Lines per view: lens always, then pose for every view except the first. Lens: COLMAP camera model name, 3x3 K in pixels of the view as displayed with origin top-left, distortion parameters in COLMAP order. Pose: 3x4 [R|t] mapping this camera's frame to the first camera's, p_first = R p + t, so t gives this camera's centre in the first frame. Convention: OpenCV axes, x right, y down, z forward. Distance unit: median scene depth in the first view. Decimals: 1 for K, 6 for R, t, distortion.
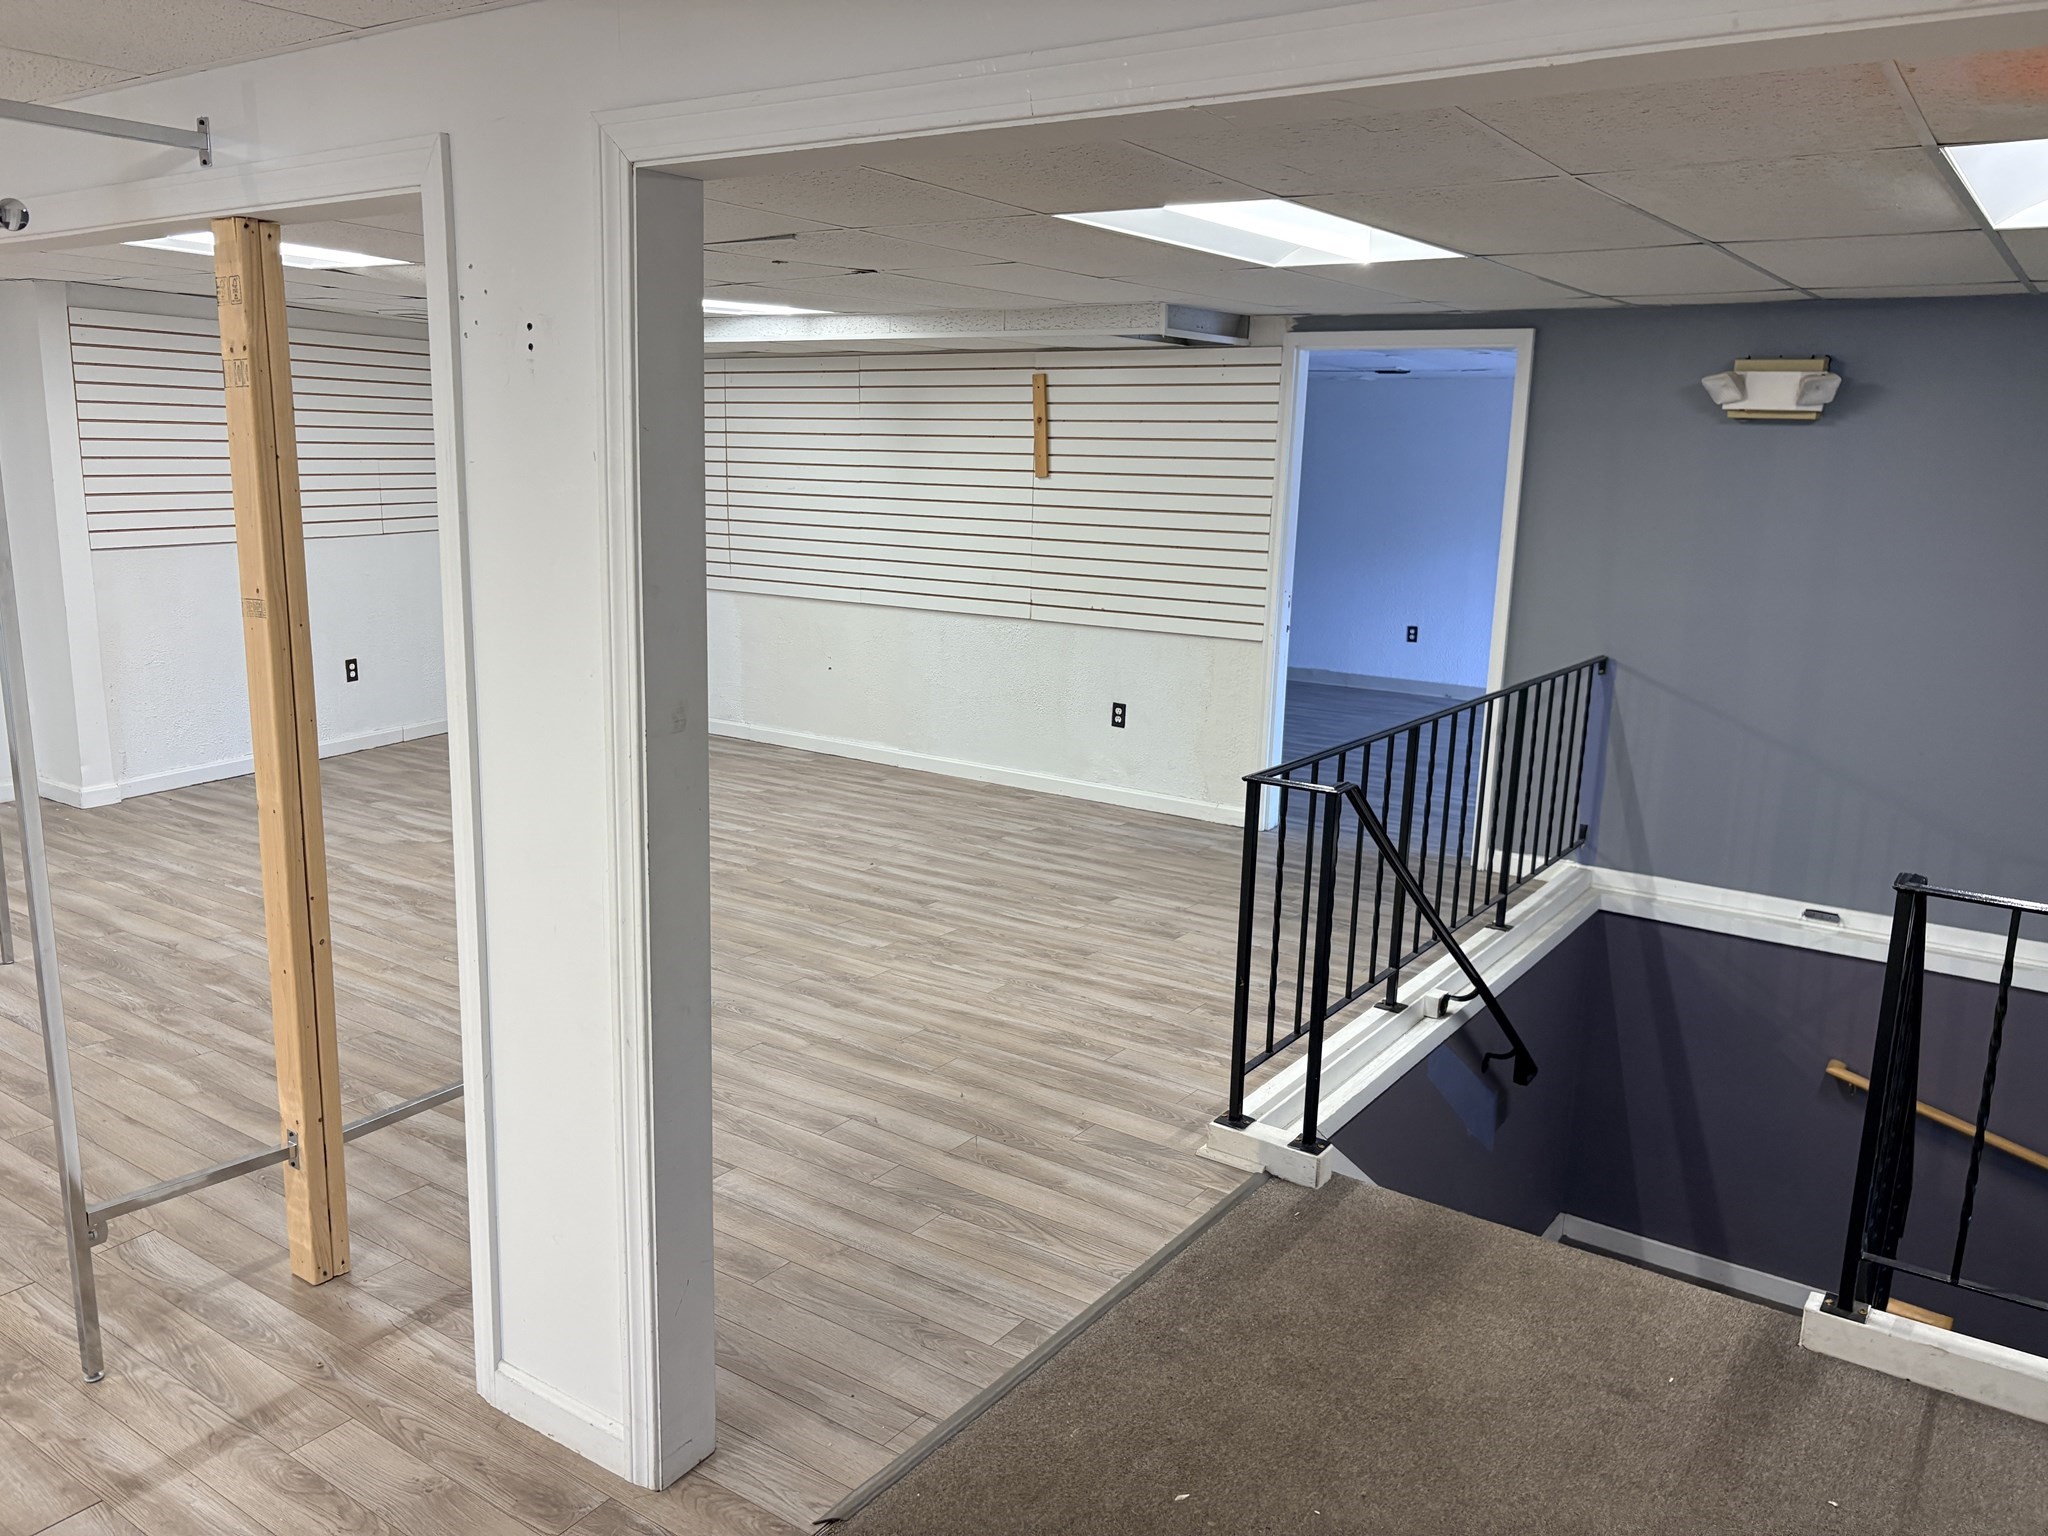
lens RADIAL K [[1537.8, 0, 1024.0], [0, 1537.8, 768.0], [0, 0, 1]] dist [0.001414, 0.000637]
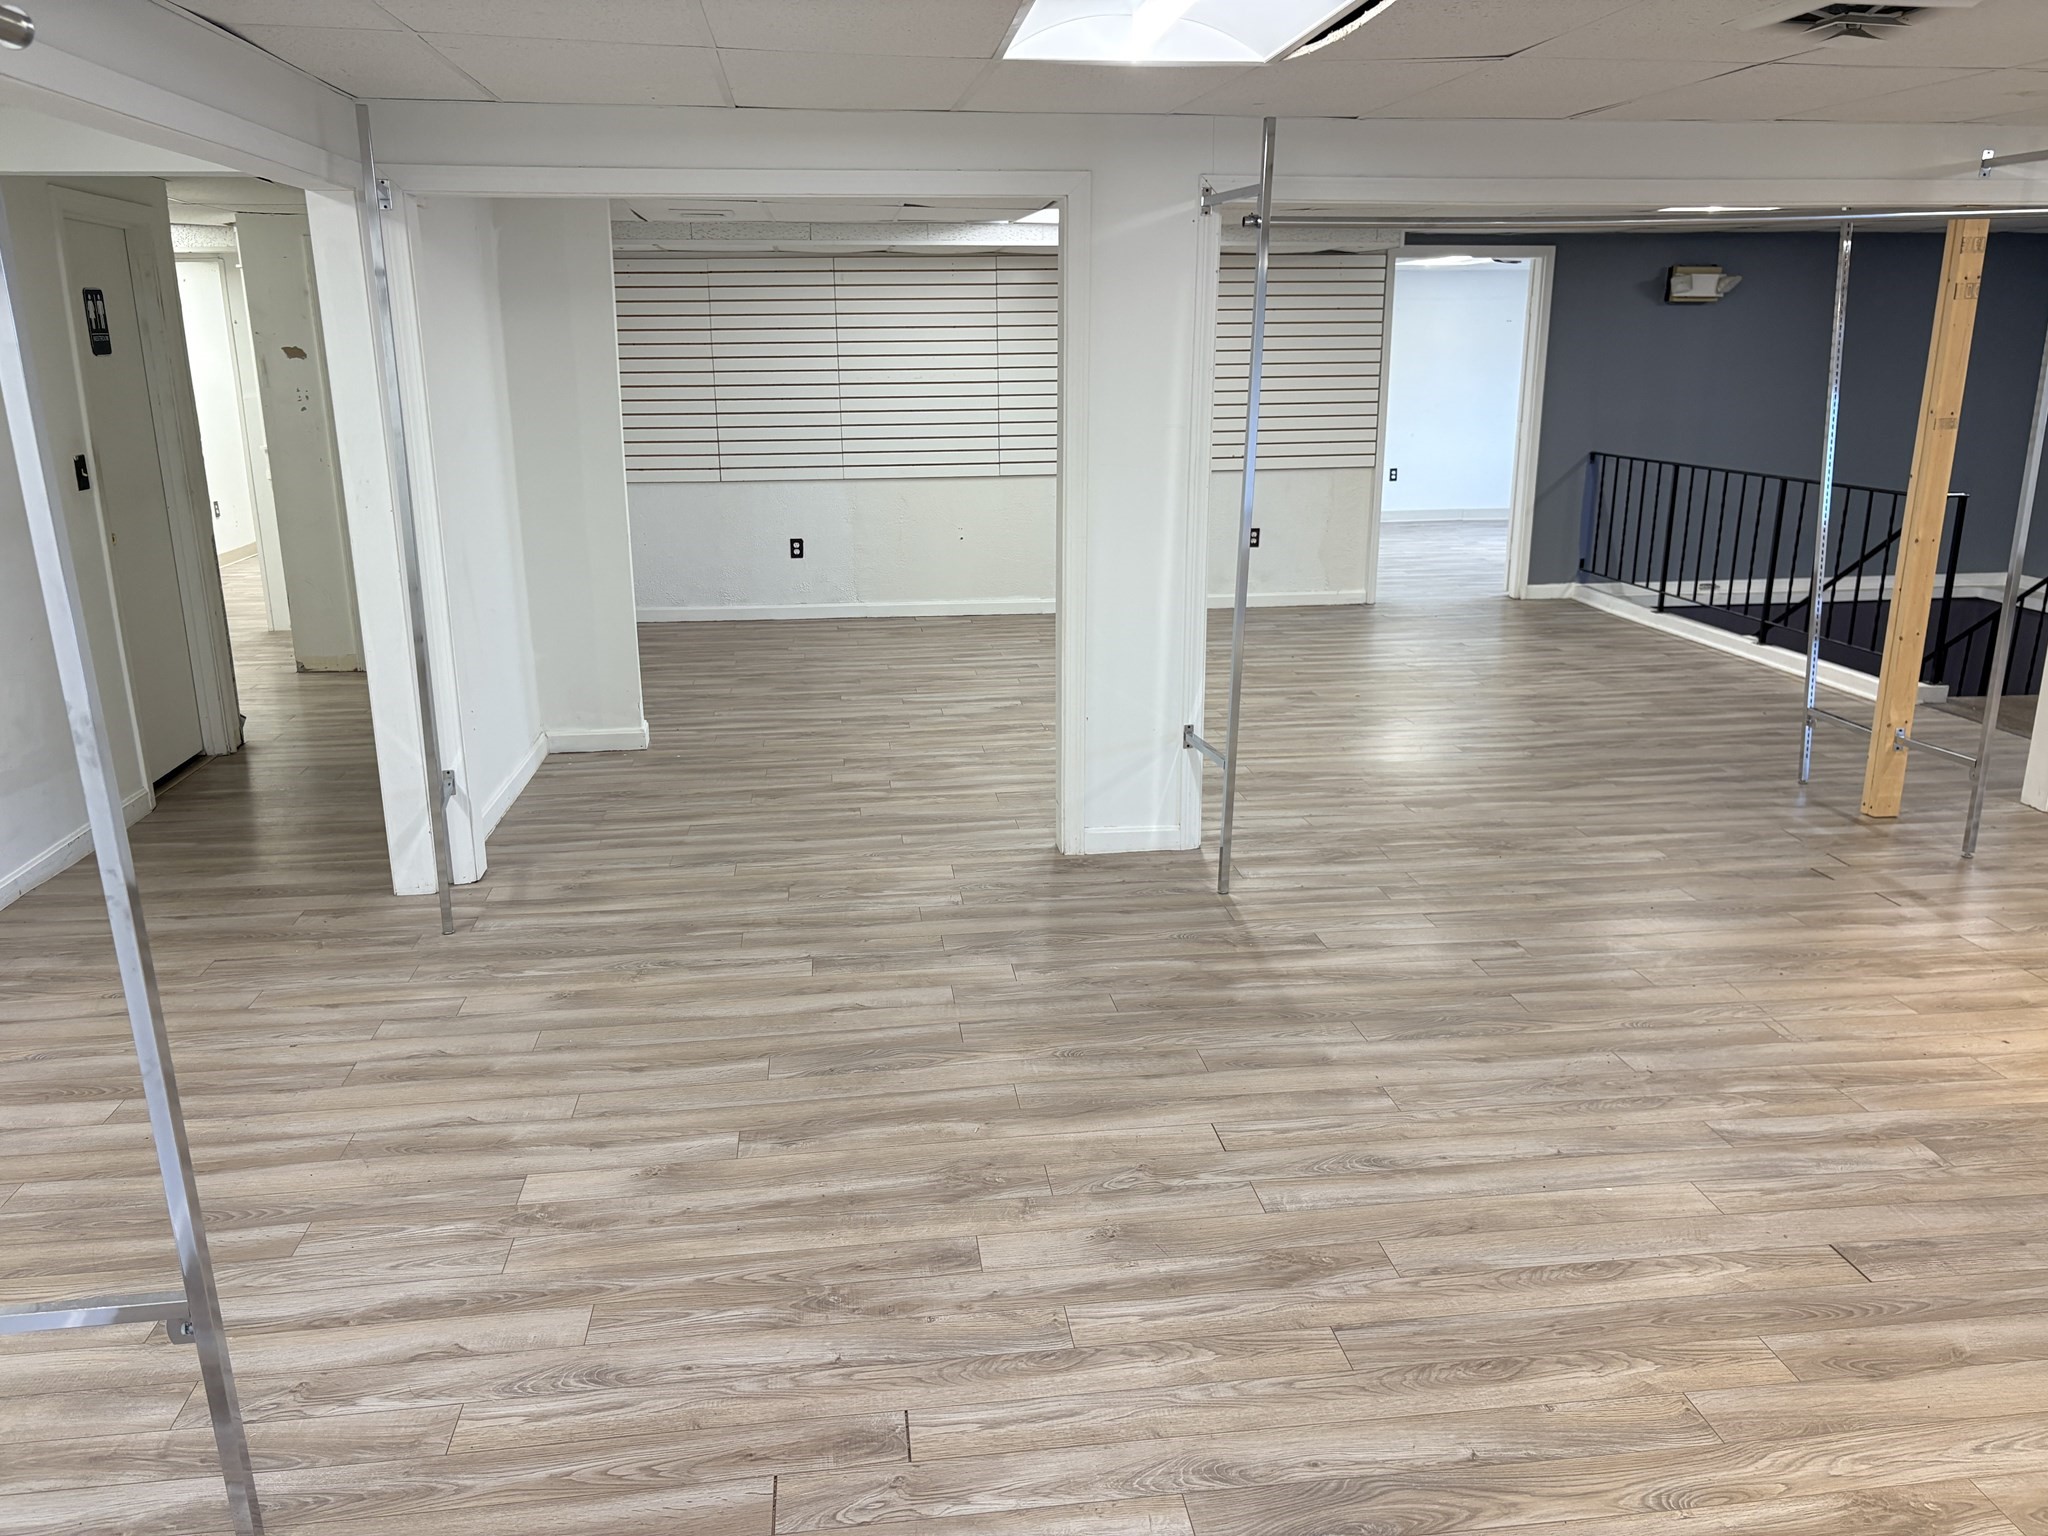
lens RADIAL K [[1537.8, 0, 1024.0], [0, 1537.8, 768.0], [0, 0, 1]] dist [0.001414, 0.000637]
pose [[0.742440, -0.209210, 0.636408, -1.234817], [0.161790, 0.977861, 0.132711, -0.059818], [-0.650083, 0.004434, 0.759851, 0.158391]]
